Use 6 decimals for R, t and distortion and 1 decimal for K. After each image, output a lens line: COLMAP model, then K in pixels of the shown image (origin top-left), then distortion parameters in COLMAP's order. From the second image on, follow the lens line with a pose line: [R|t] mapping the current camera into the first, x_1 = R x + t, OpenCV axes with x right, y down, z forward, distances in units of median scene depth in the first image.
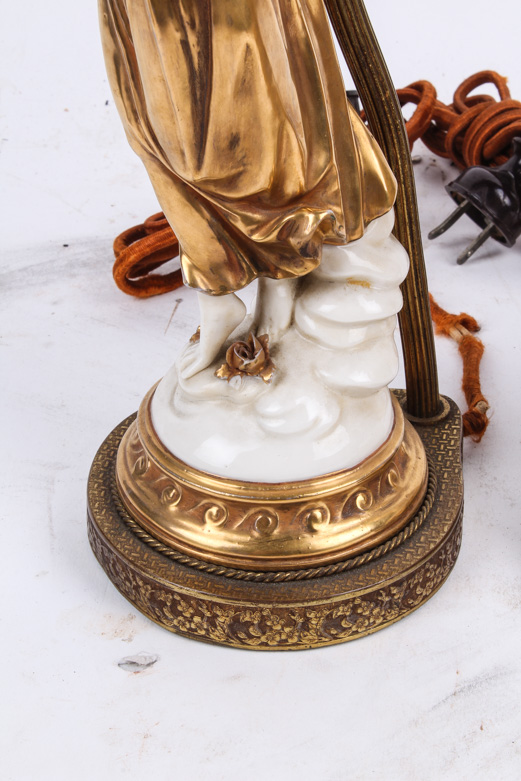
lens RADIAL K [[1673.9, 0, 260.5], [0, 1673.9, 390.5], [0, 0, 1]] dist [-0.013505, 0.519579]
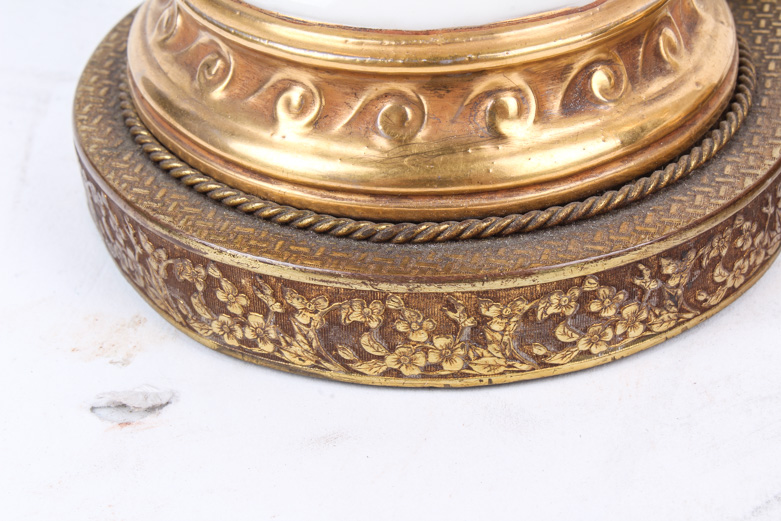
lens RADIAL K [[1673.9, 0, 390.5], [0, 1673.9, 260.5], [0, 0, 1]] dist [-0.013505, 0.519579]
pose [[0.997093, 0.015704, -0.074552, 0.036748], [-0.014164, 0.999676, 0.021147, 0.109423], [0.074859, -0.020030, 0.996993, 0.523649]]
